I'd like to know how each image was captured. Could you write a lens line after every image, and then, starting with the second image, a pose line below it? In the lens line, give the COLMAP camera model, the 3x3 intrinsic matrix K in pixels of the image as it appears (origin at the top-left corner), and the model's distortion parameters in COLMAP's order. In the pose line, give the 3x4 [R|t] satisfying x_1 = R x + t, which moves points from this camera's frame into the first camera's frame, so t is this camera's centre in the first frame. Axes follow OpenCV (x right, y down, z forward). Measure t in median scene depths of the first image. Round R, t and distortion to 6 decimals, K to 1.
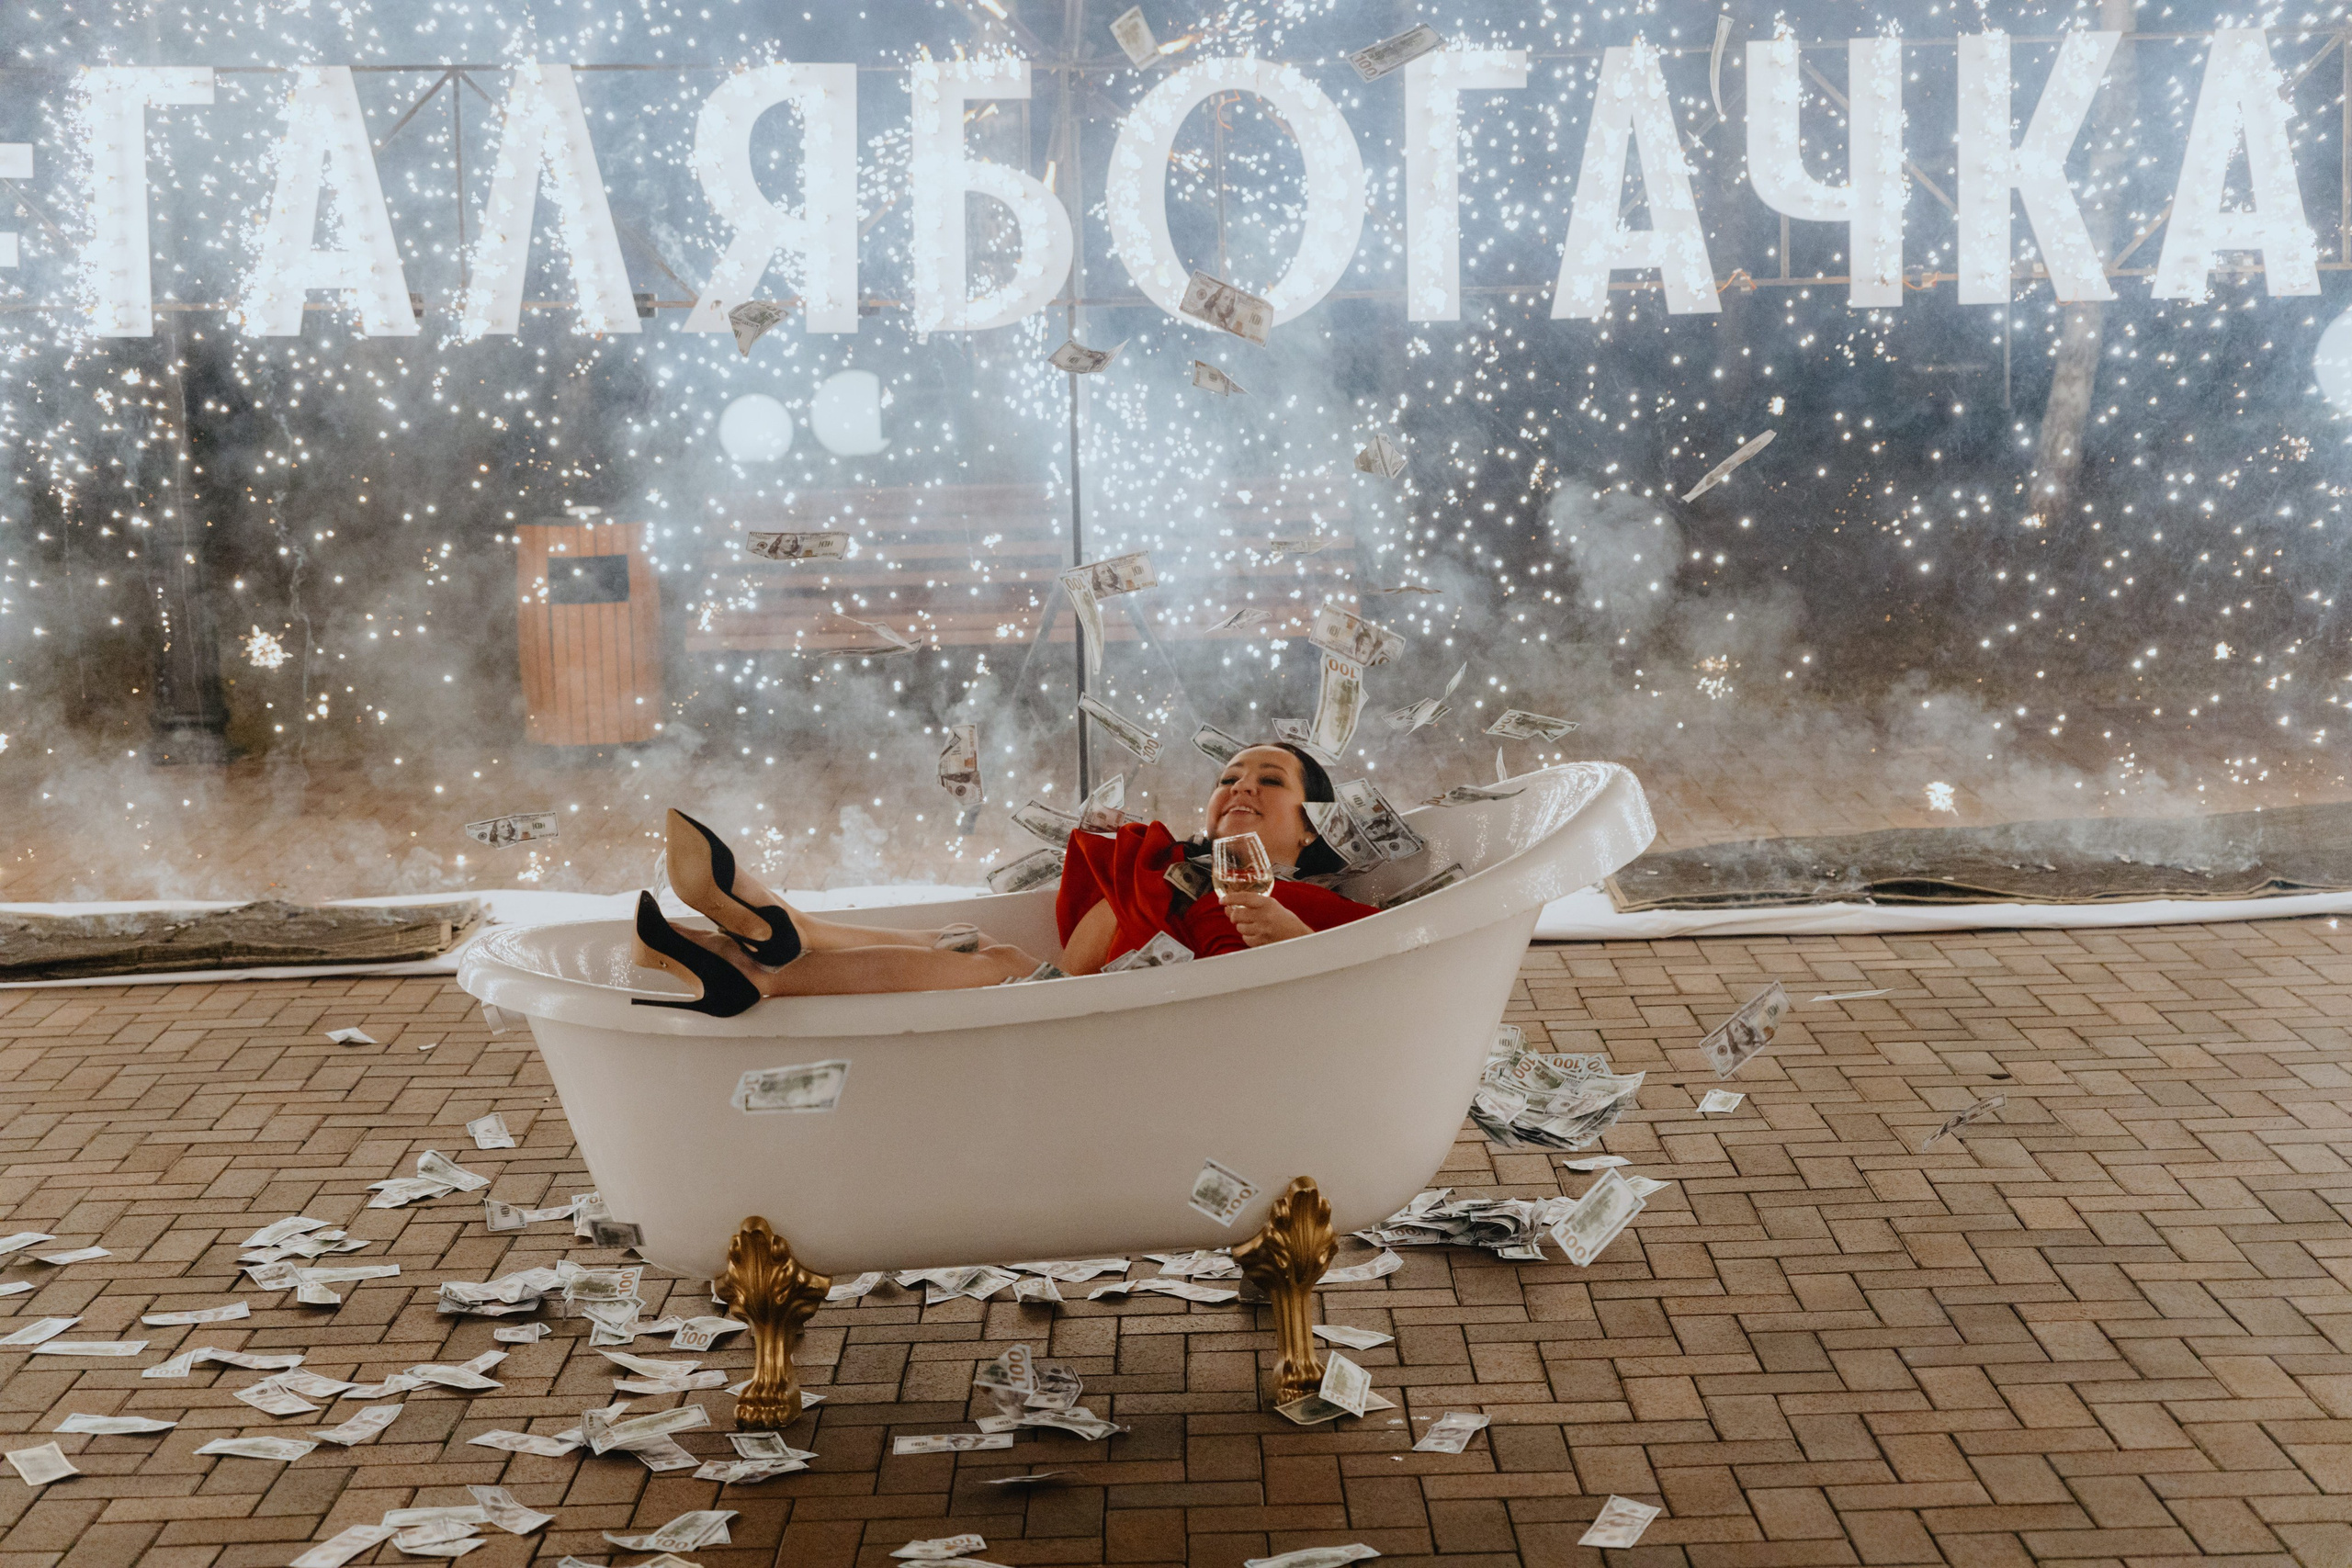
lens RADIAL K [[3981.4, 0, 1178.2], [0, 3981.4, 786.4], [0, 0, 1]] dist [0.010318, -0.034373]
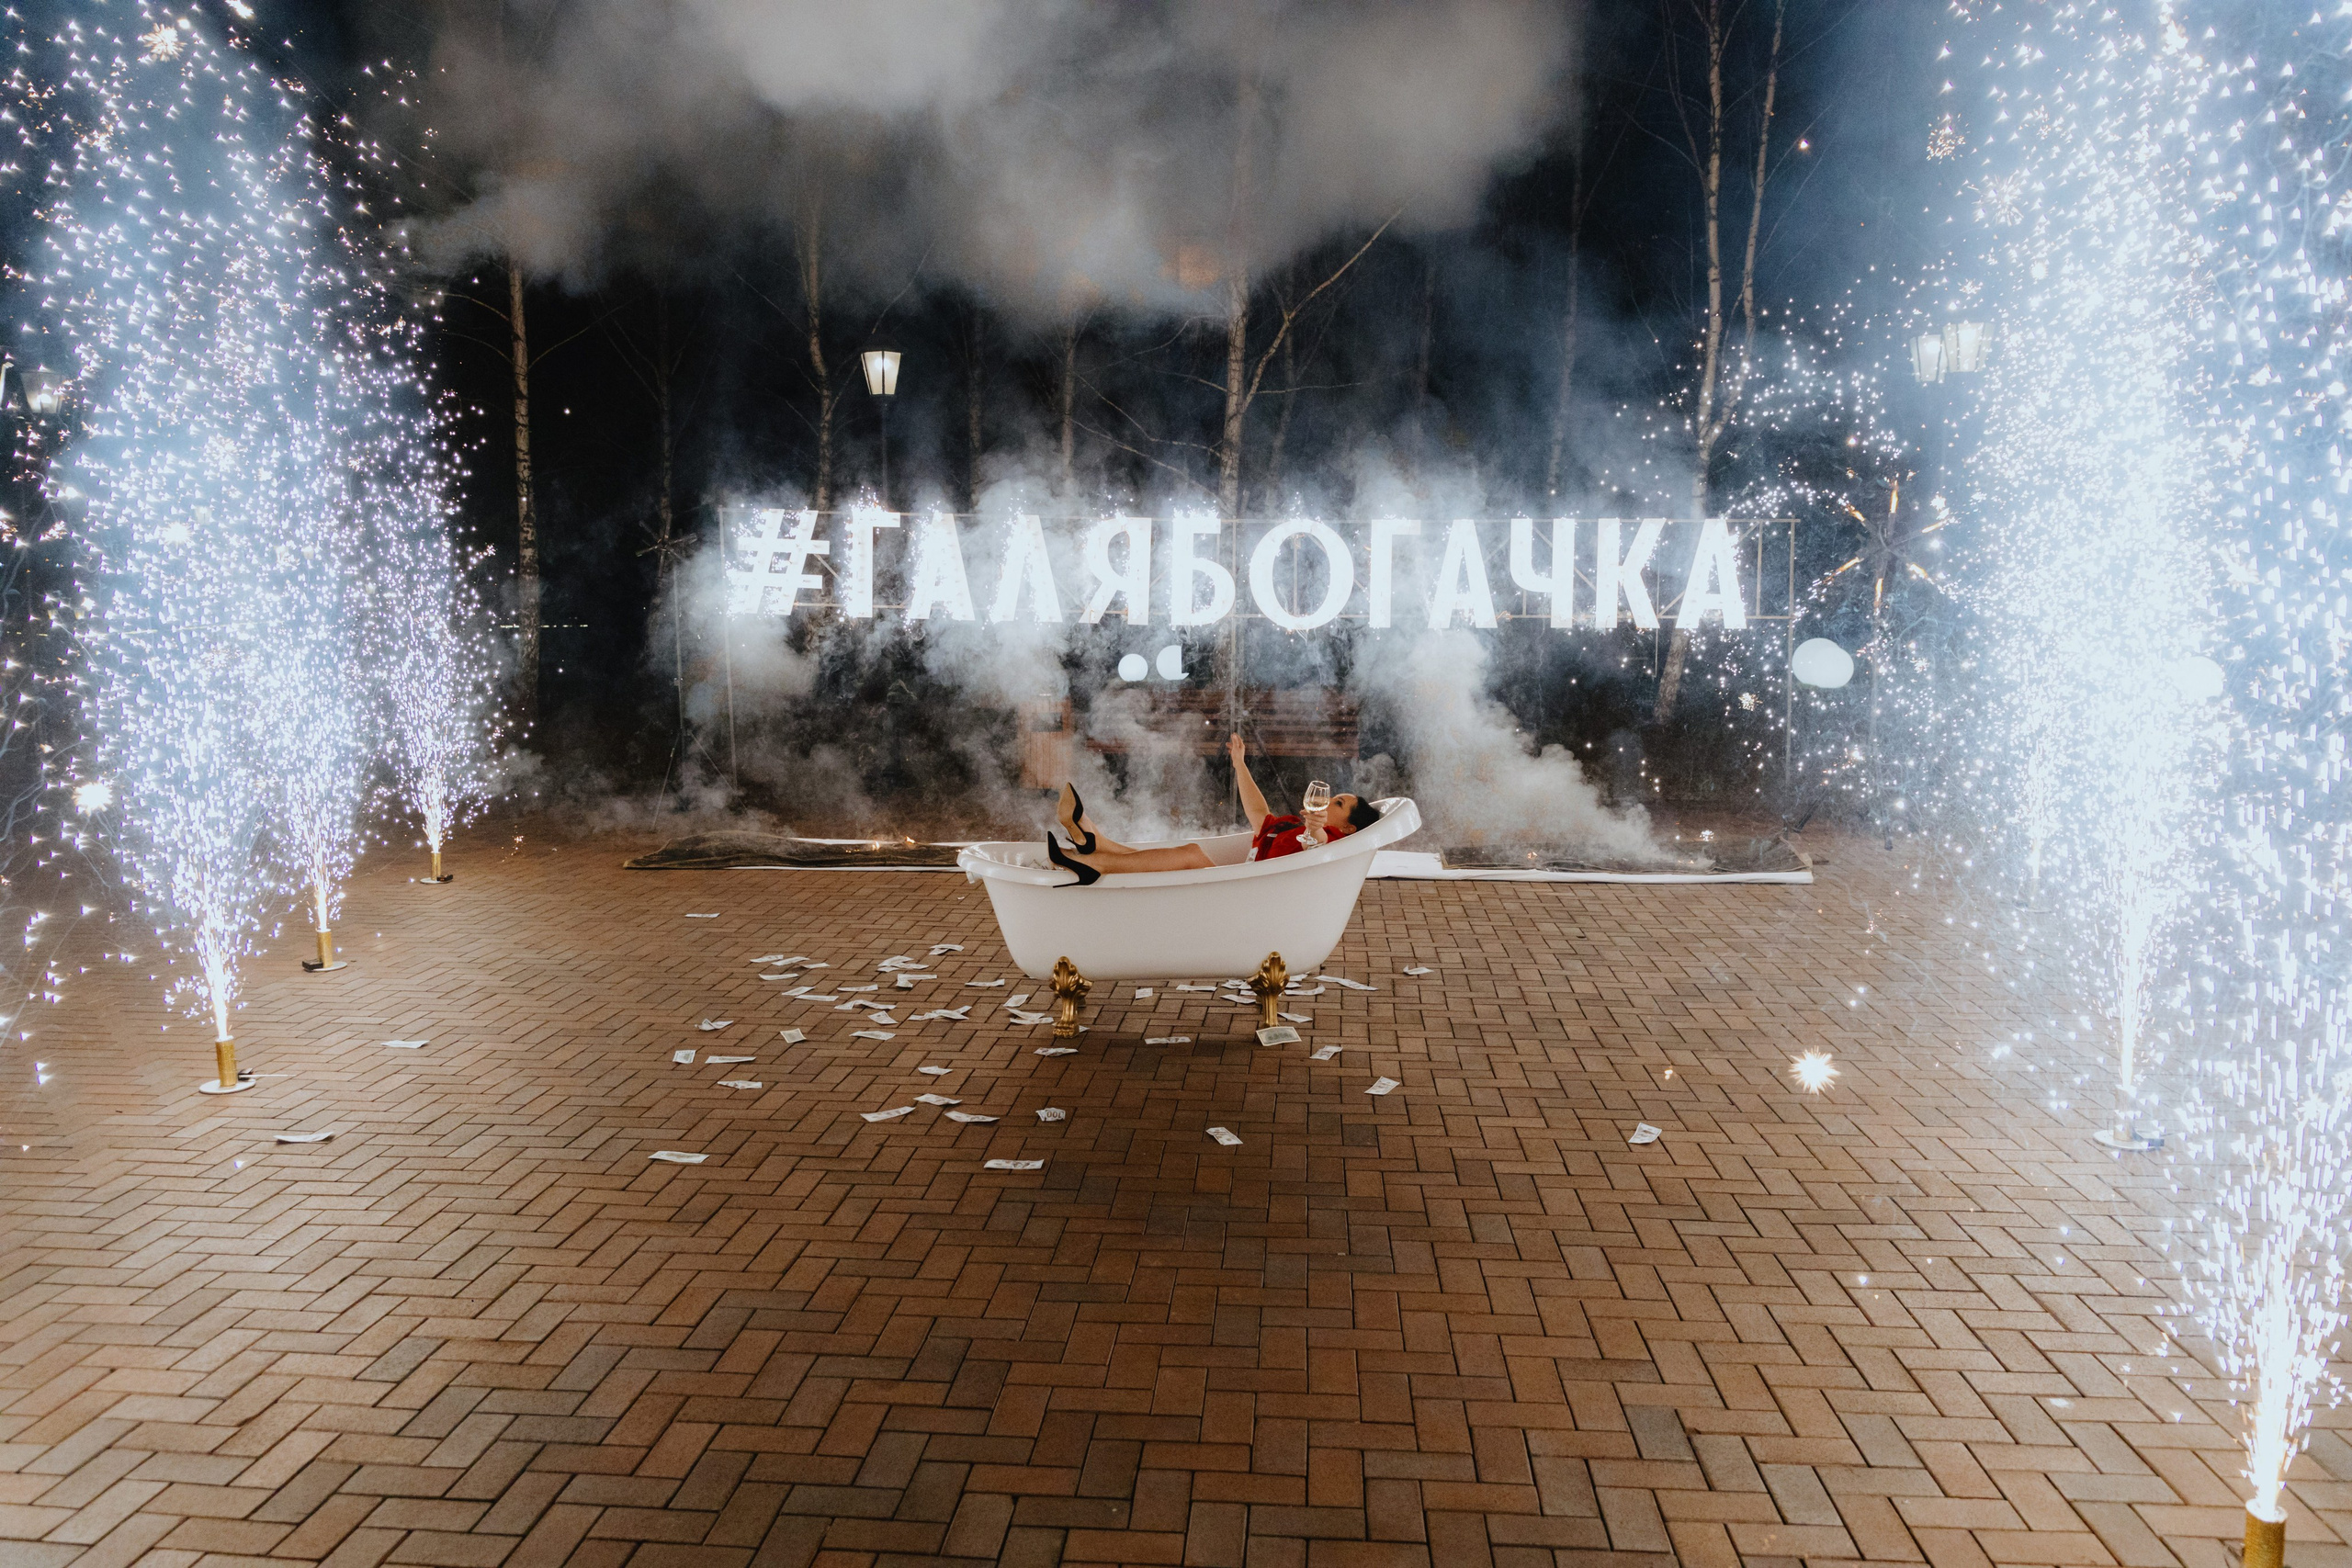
lens RADIAL K [[1707.8, 0, 1175.3], [0, 1707.8, 781.7], [0, 0, 1]] dist [-0.020426, 0.008812]
pose [[0.995210, 0.040391, -0.089021, 0.055708], [-0.042799, 0.998763, -0.025311, 0.017035], [0.087889, 0.029000, 0.995708, -0.100857]]
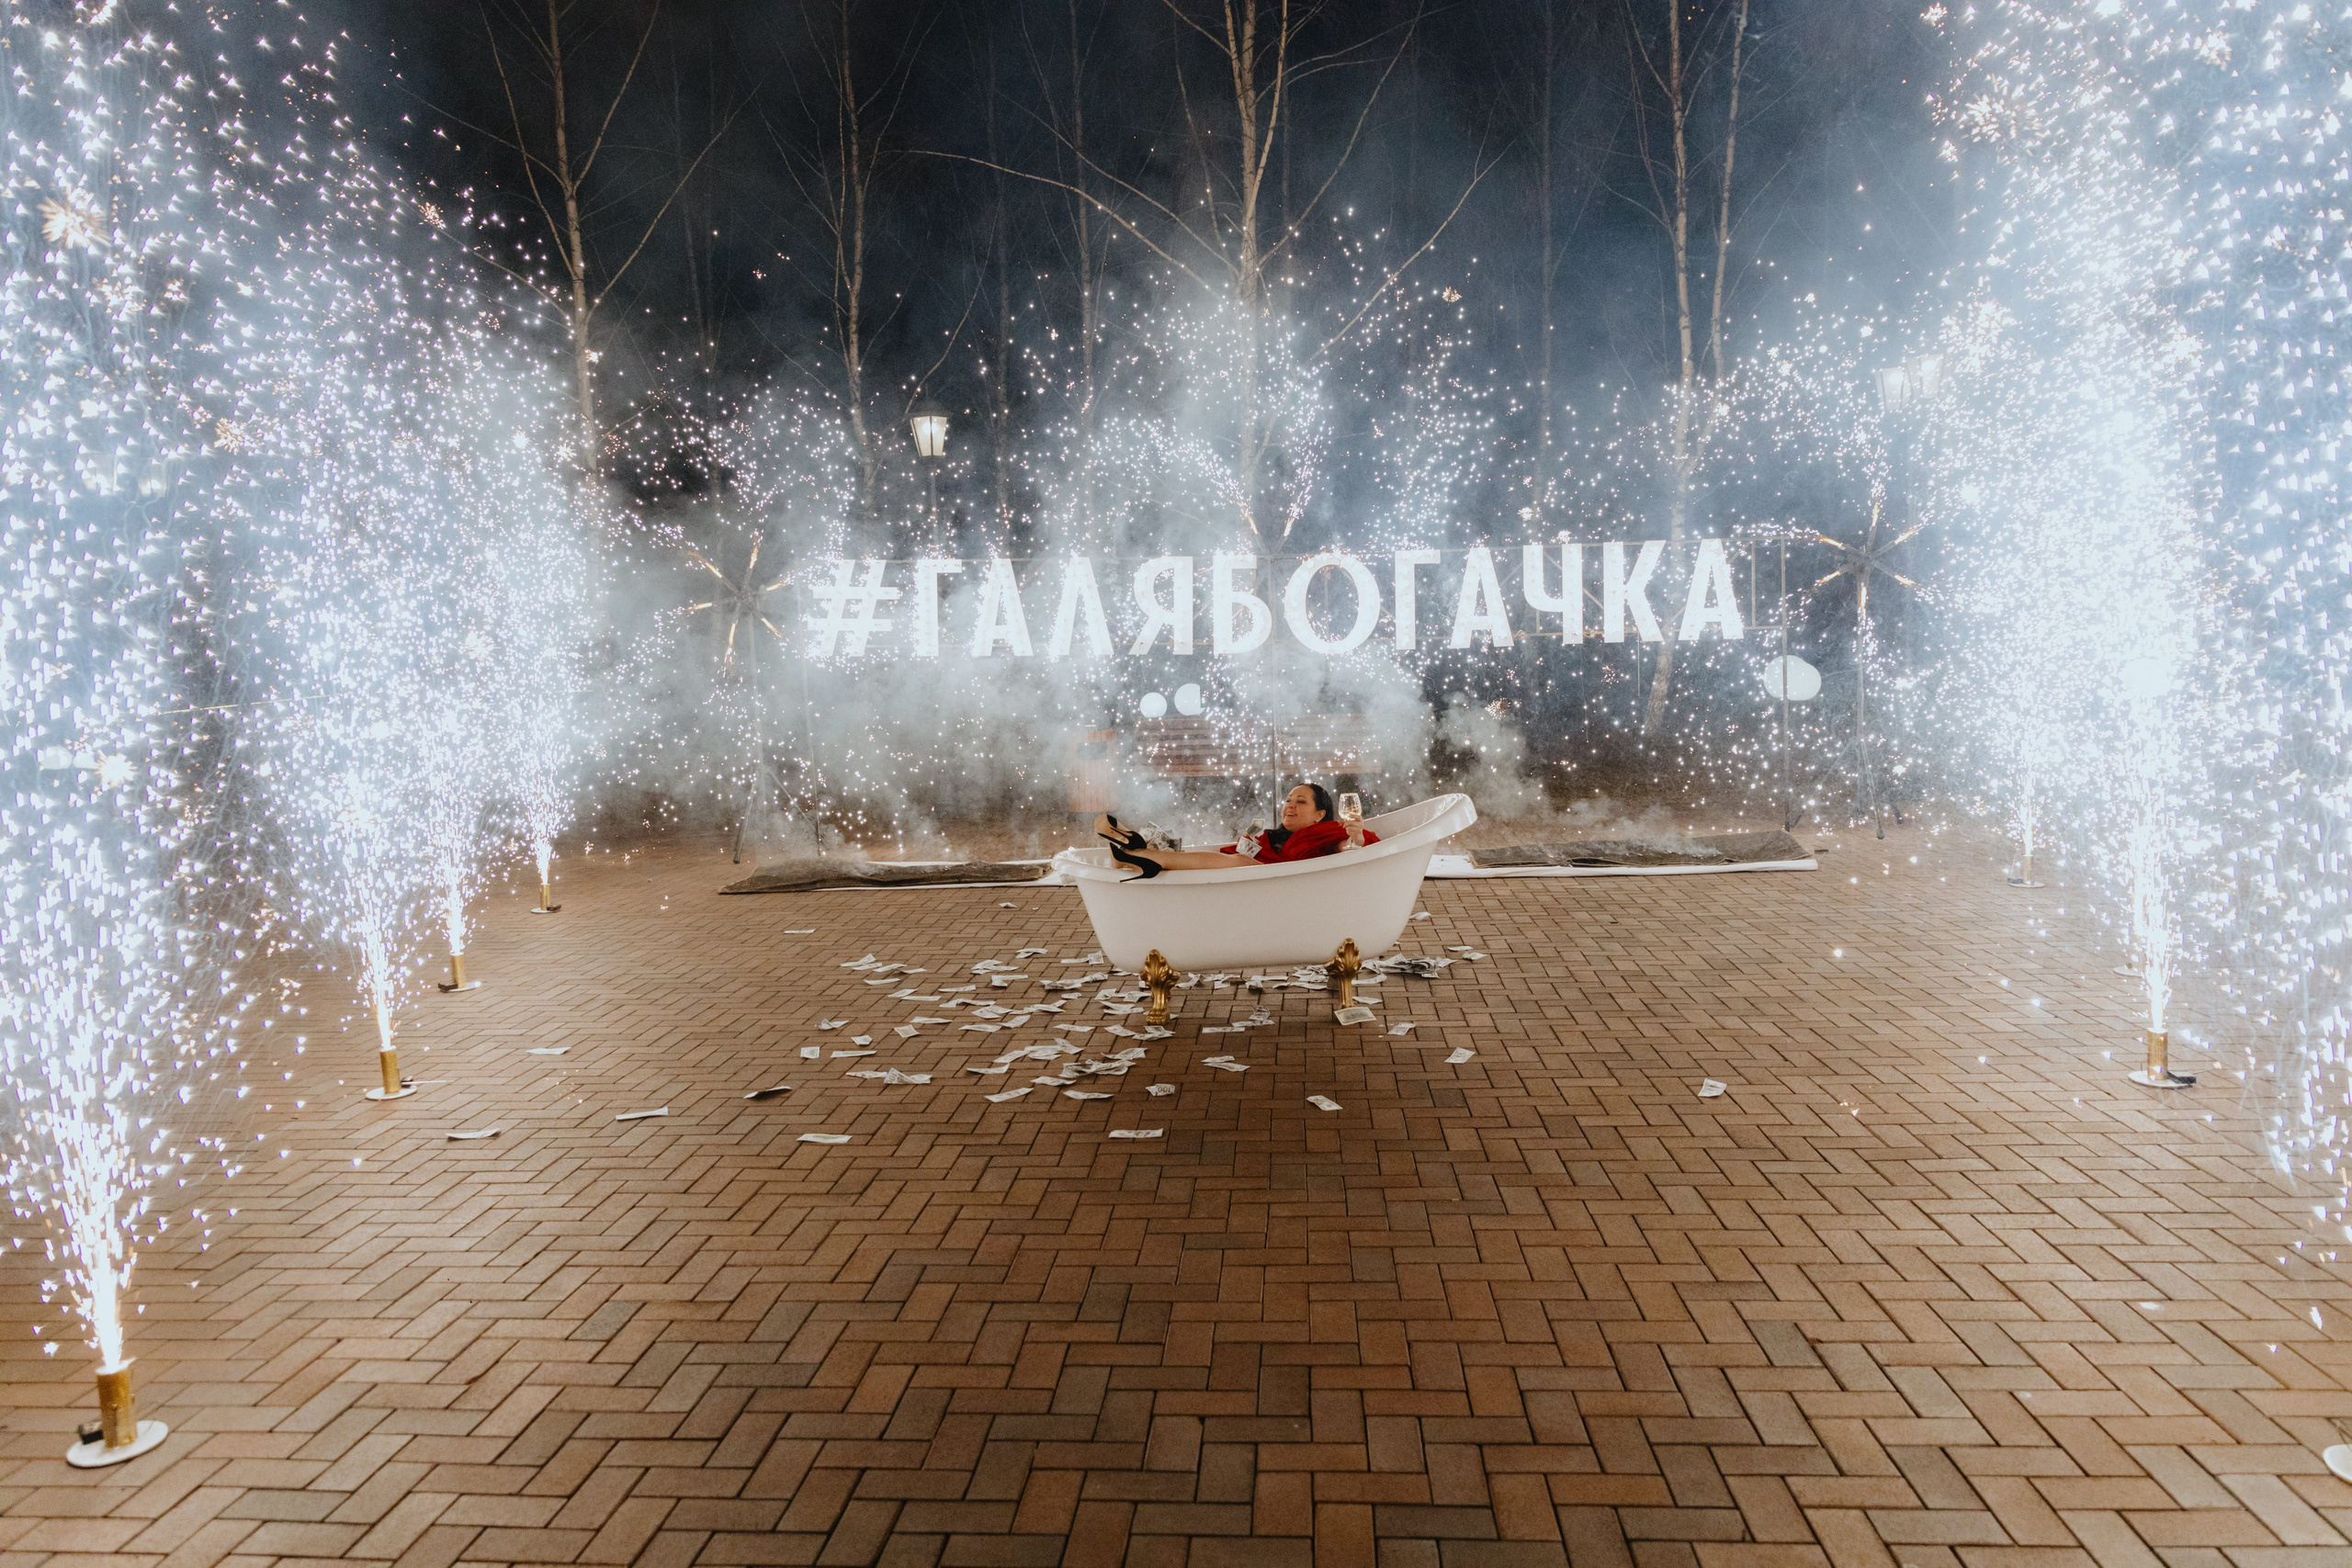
lens RADIAL K [[1576.7, 0, 1177.4], [0, 1576.7, 781.4], [0, 0, 1]] dist [-0.001583, -0.001115]
pose [[0.996026, 0.005081, -0.088920, 0.008454], [-0.009364, 0.998812, -0.047813, 0.038215], [0.088572, 0.048455, 0.994891, -0.110333]]
